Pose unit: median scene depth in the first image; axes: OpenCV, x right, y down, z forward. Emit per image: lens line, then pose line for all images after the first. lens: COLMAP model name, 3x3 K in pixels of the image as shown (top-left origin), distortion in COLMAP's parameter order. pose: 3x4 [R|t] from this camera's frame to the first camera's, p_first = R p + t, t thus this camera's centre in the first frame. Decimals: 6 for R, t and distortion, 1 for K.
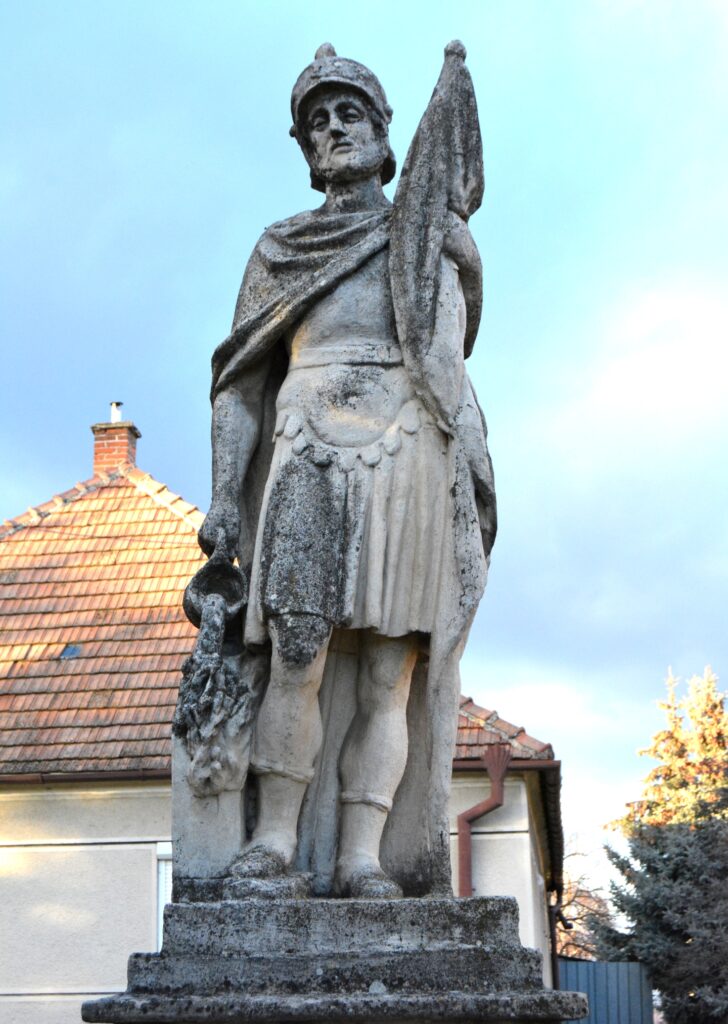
lens RADIAL K [[1779.3, 0, 361.5], [0, 1779.3, 511.2], [0, 0, 1]] dist [0.003086, 0.000000]
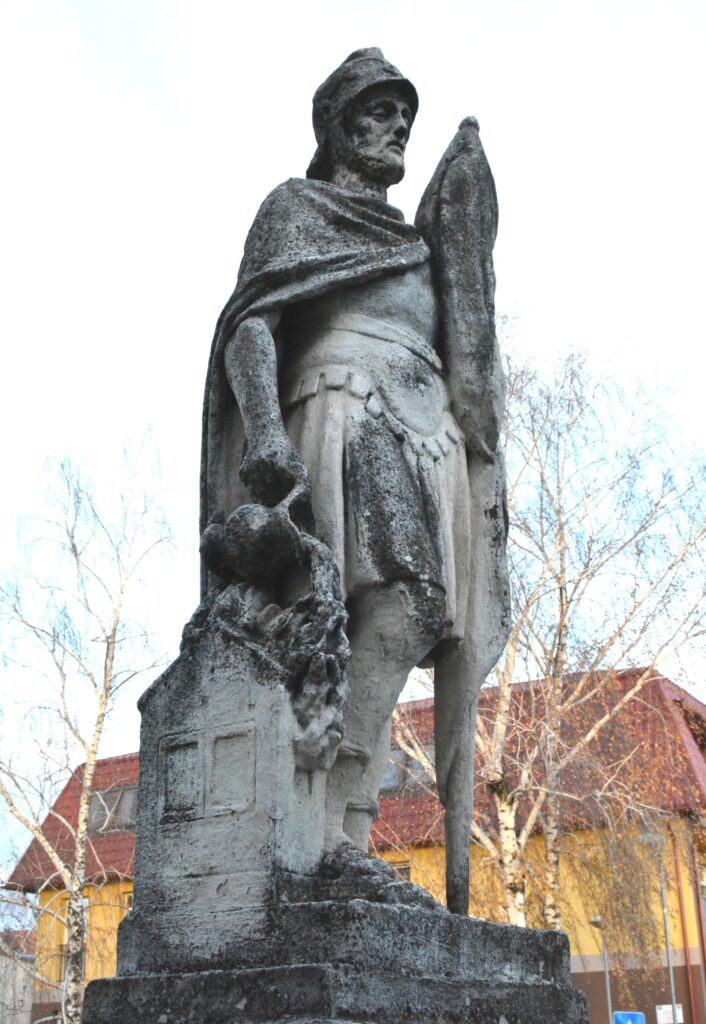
lens RADIAL K [[1310.1, 0, 351.4], [0, 1310.1, 512.9], [0, 0, 1]] dist [-0.033748, 0.000000]
pose [[0.586004, 0.332475, 0.738959, -0.580020], [-0.217367, 0.943023, -0.251913, 0.206367], [-0.780610, -0.013003, 0.624884, 0.656384]]
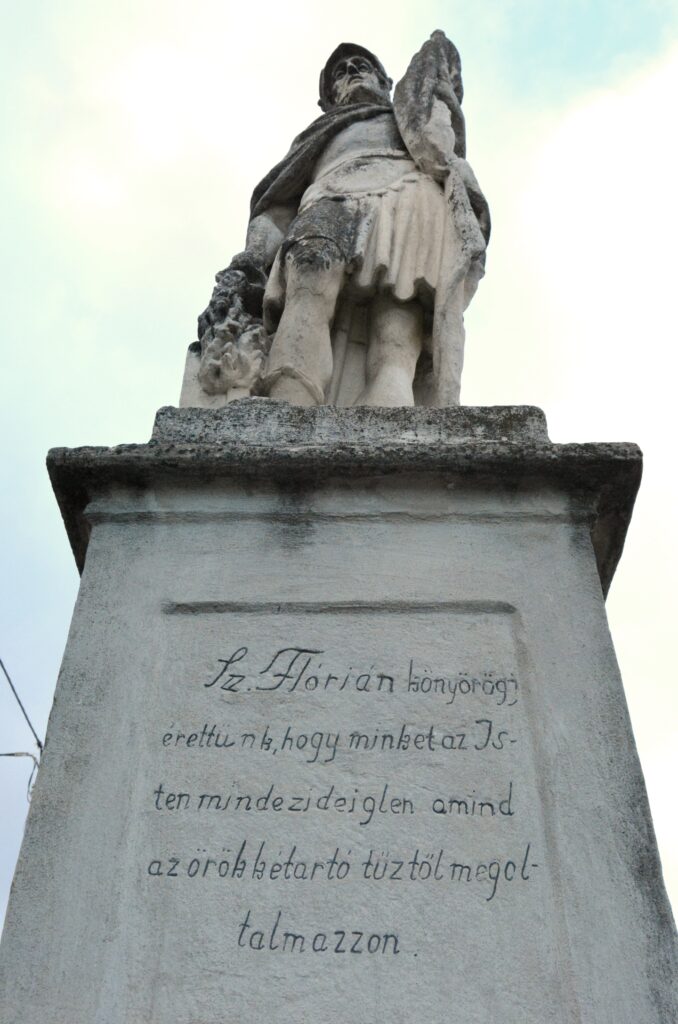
lens RADIAL K [[982.7, 0, 317.4], [0, 982.7, 510.2], [0, 0, 1]] dist [-0.050618, 0.000000]
pose [[0.998966, 0.009884, -0.044367, -0.005224], [-0.029322, 0.885954, -0.462846, 0.501893], [0.034732, 0.463668, 0.885328, 0.578090]]
